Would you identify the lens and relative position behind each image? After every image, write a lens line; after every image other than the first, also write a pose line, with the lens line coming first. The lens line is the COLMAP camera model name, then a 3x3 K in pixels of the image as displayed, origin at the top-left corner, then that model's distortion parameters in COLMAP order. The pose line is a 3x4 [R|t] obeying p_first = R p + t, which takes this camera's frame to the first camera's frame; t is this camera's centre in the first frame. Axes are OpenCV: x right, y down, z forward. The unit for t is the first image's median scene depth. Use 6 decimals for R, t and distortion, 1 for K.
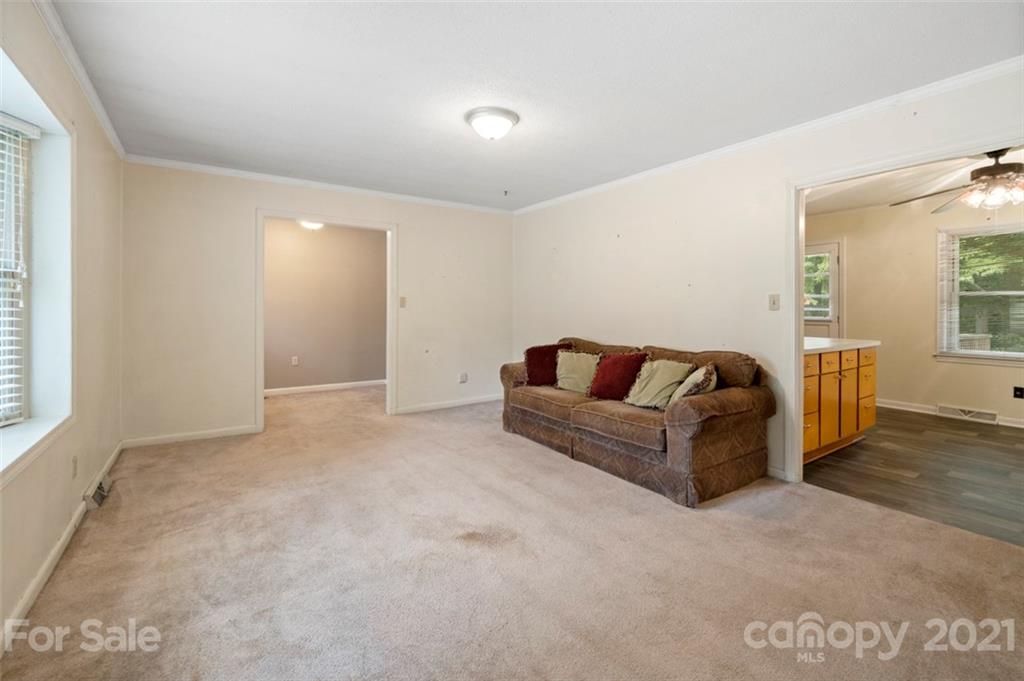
lens RADIAL K [[447.0, 0, 505.7], [0, 447.0, 312.2], [0, 0, 1]] dist [0.000337, 0.000381]
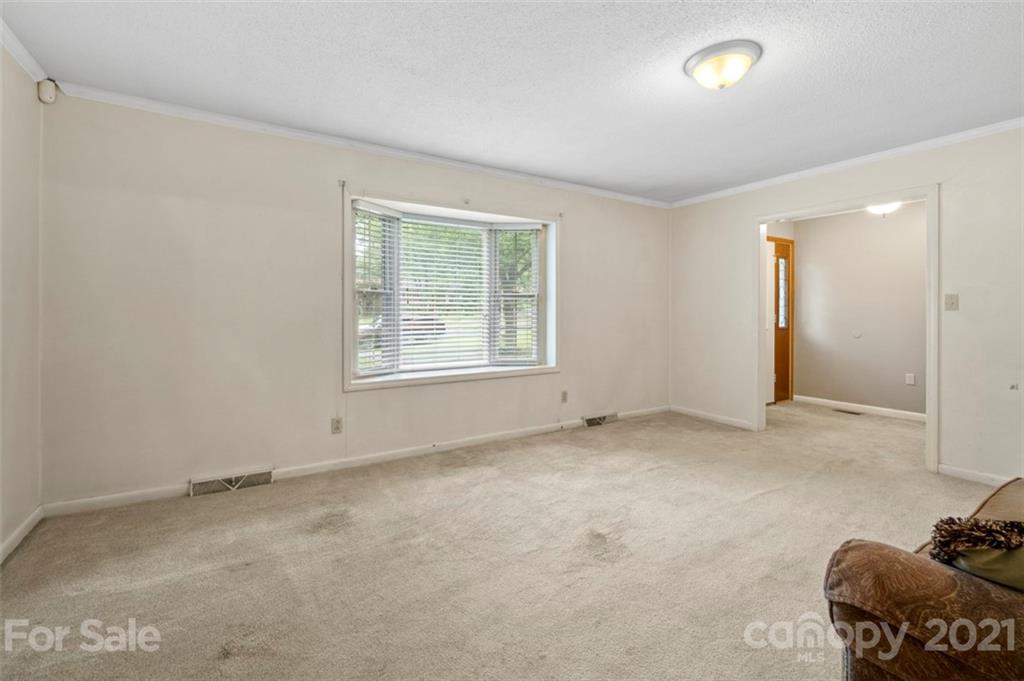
lens RADIAL K [[447.0, 0, 505.7], [0, 447.0, 312.2], [0, 0, 1]] dist [0.000337, 0.000381]
pose [[-0.030775, -0.004137, -0.999518, 0.874291], [-0.012117, 0.999920, -0.003766, 0.006130], [0.999453, 0.011995, -0.030823, 0.773267]]
